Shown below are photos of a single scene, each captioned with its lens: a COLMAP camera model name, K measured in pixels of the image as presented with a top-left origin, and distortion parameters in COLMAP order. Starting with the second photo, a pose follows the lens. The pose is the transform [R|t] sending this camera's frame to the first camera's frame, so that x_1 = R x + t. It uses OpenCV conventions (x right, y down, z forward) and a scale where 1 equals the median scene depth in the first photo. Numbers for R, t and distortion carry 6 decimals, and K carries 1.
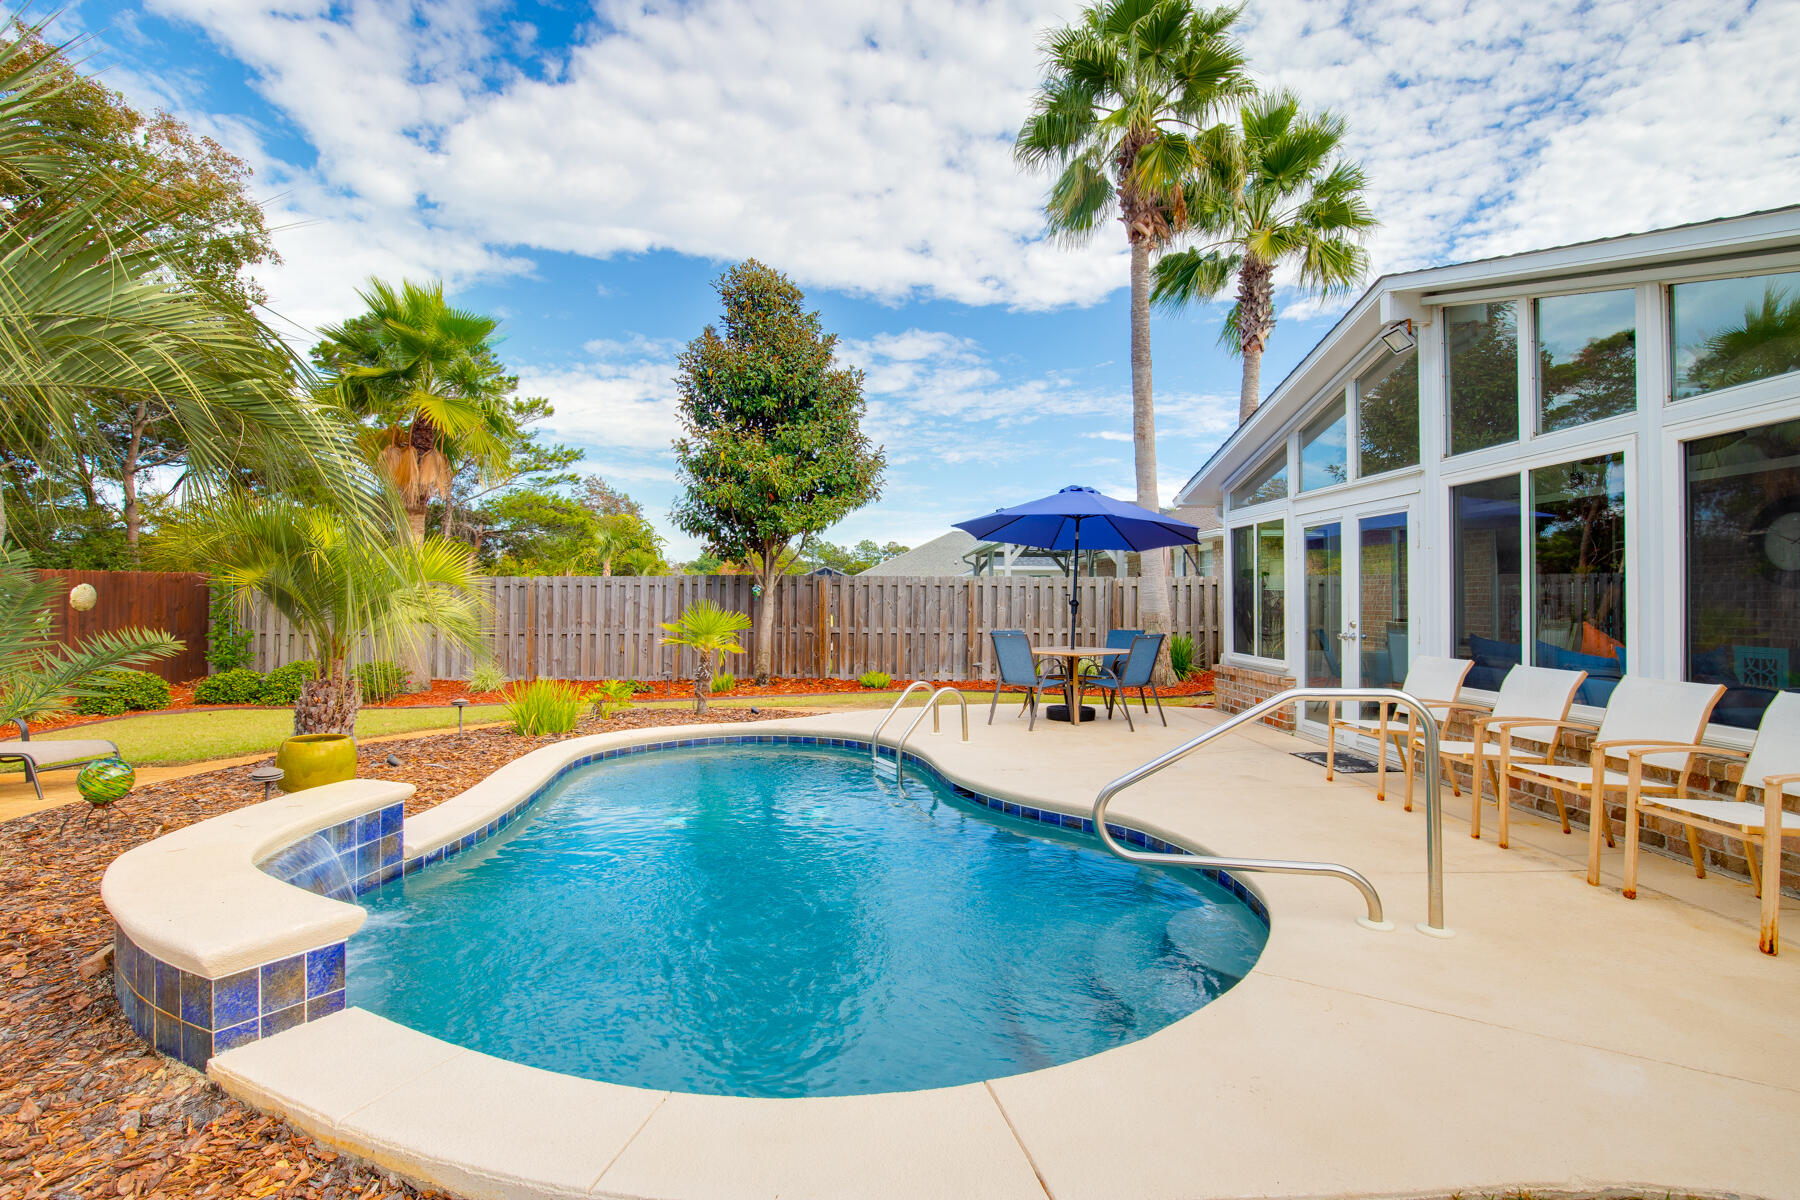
lens RADIAL K [[861.1, 0, 889.1], [0, 861.1, 575.7], [0, 0, 1]] dist [-0.006258, -0.000415]
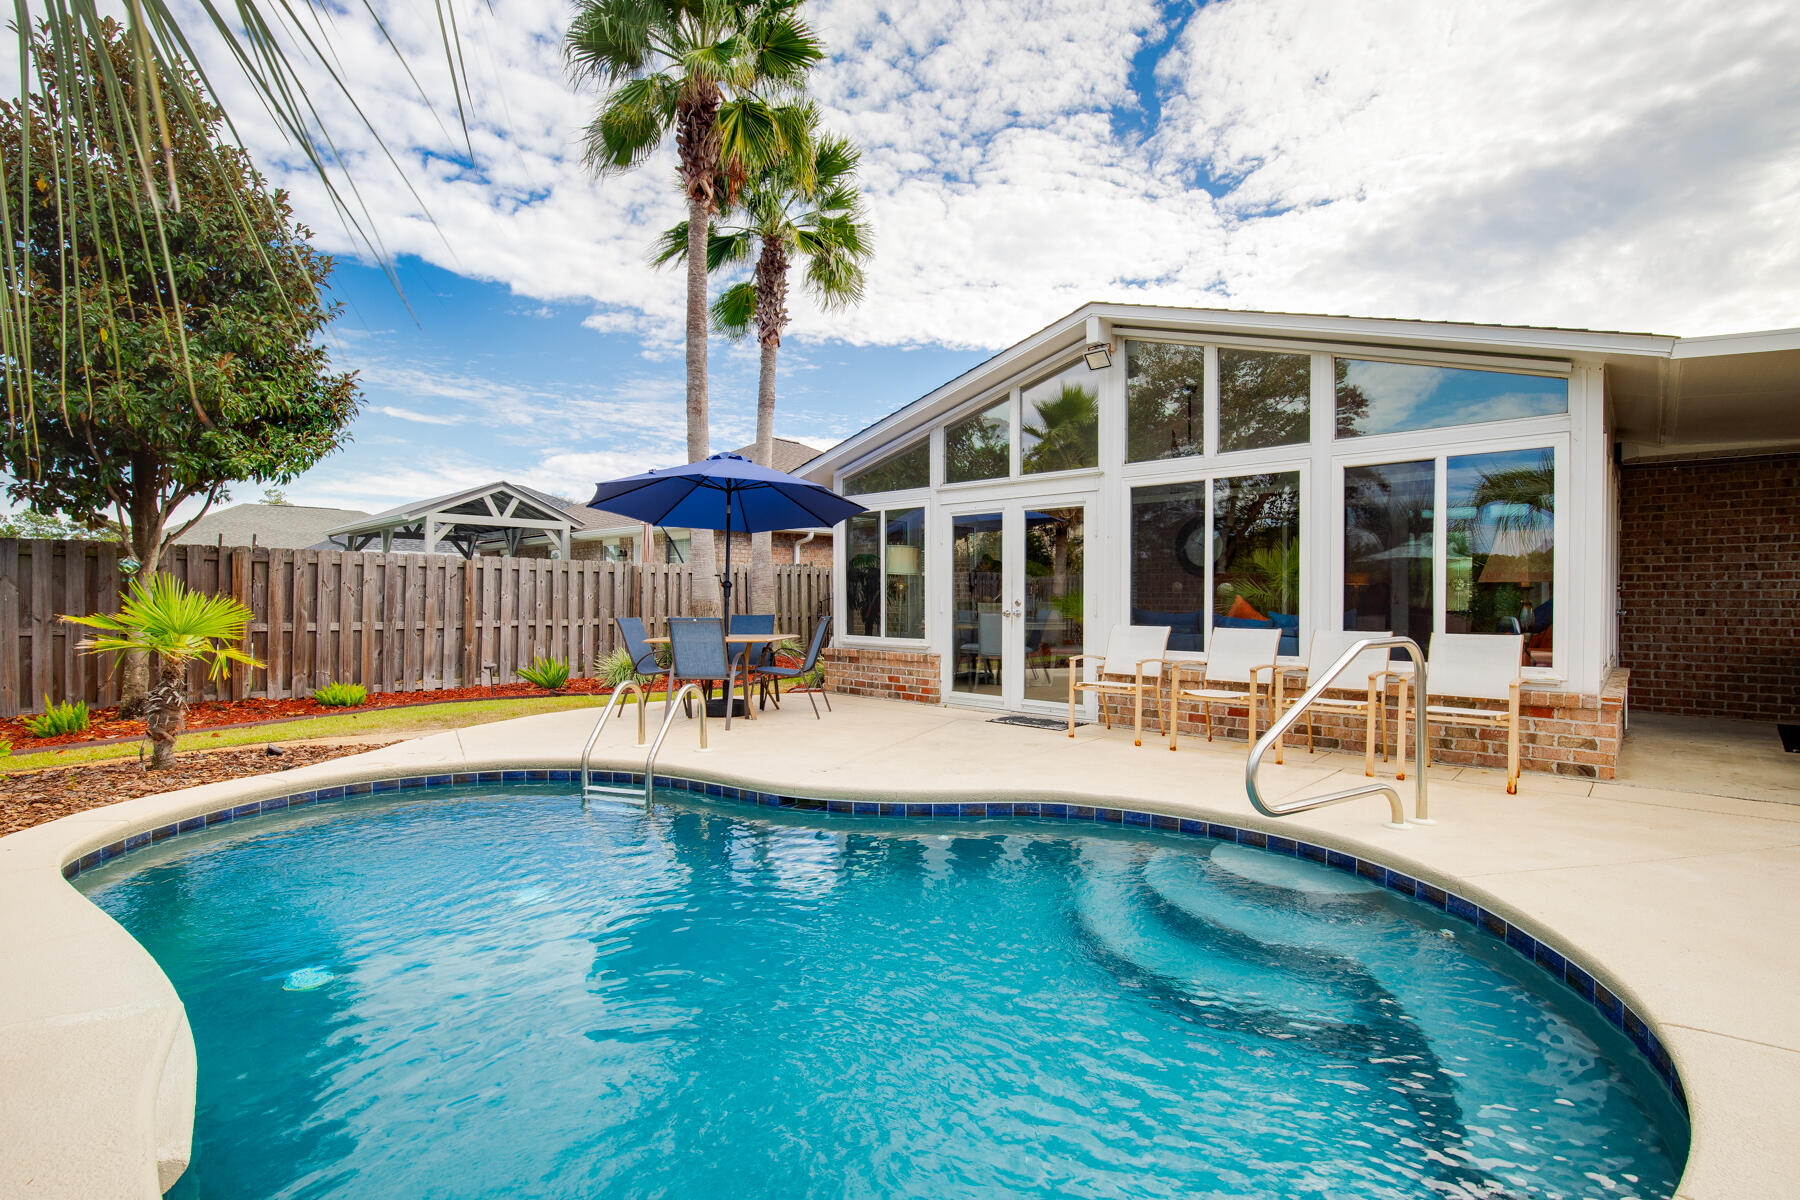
lens RADIAL K [[864.8, 0, 900.0], [0, 864.8, 600.0], [0, 0, 1]] dist [-0.017958, -0.000085]
pose [[0.692038, -0.001200, 0.721860, -0.311334], [-0.020524, 0.999562, 0.021338, 0.025132], [-0.721569, -0.029583, 0.691710, 0.254188]]
